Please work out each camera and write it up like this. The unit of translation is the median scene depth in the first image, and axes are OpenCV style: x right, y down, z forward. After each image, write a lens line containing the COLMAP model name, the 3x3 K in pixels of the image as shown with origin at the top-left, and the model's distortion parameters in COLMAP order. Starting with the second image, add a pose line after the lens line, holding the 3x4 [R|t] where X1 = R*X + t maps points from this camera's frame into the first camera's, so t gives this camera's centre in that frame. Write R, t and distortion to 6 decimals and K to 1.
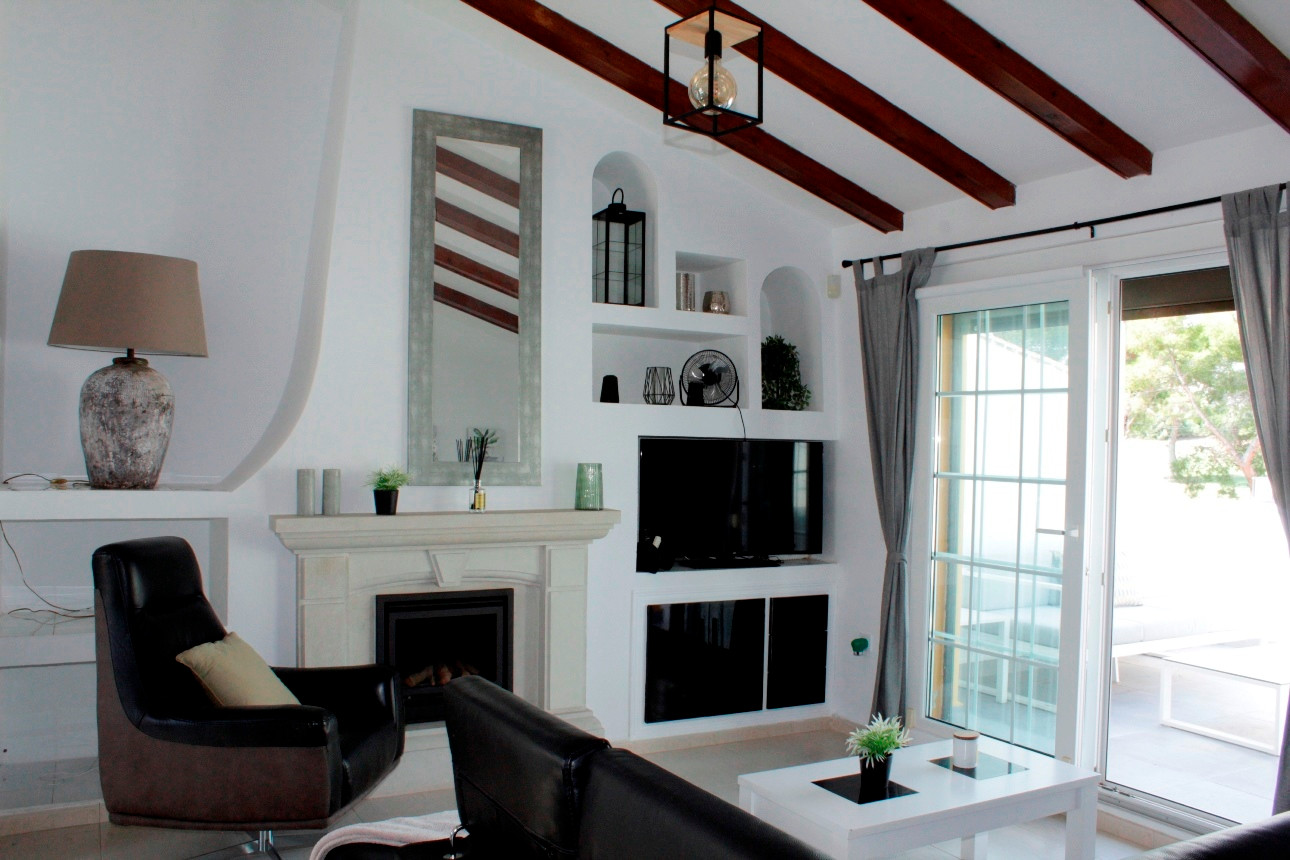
lens RADIAL K [[1081.0, 0, 647.8], [0, 1081.0, 443.3], [0, 0, 1]] dist [-0.094642, 0.045977]
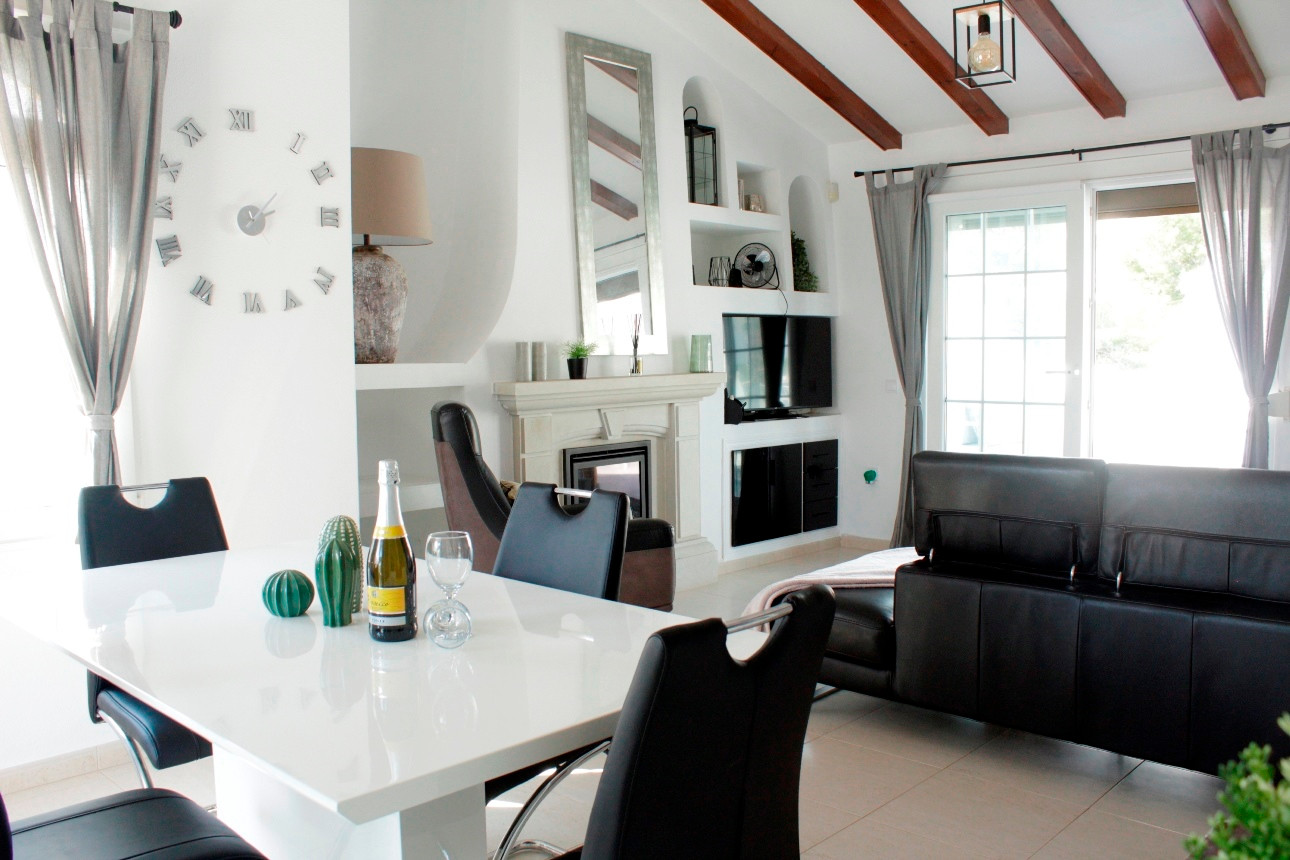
lens RADIAL K [[1081.0, 0, 641.3], [0, 1081.0, 420.0], [0, 0, 1]] dist [-0.094642, 0.045977]
pose [[0.952639, -0.049833, 0.299994, -0.481901], [0.030303, 0.997128, 0.069408, 0.027238], [-0.302591, -0.057030, 0.951413, -0.142998]]
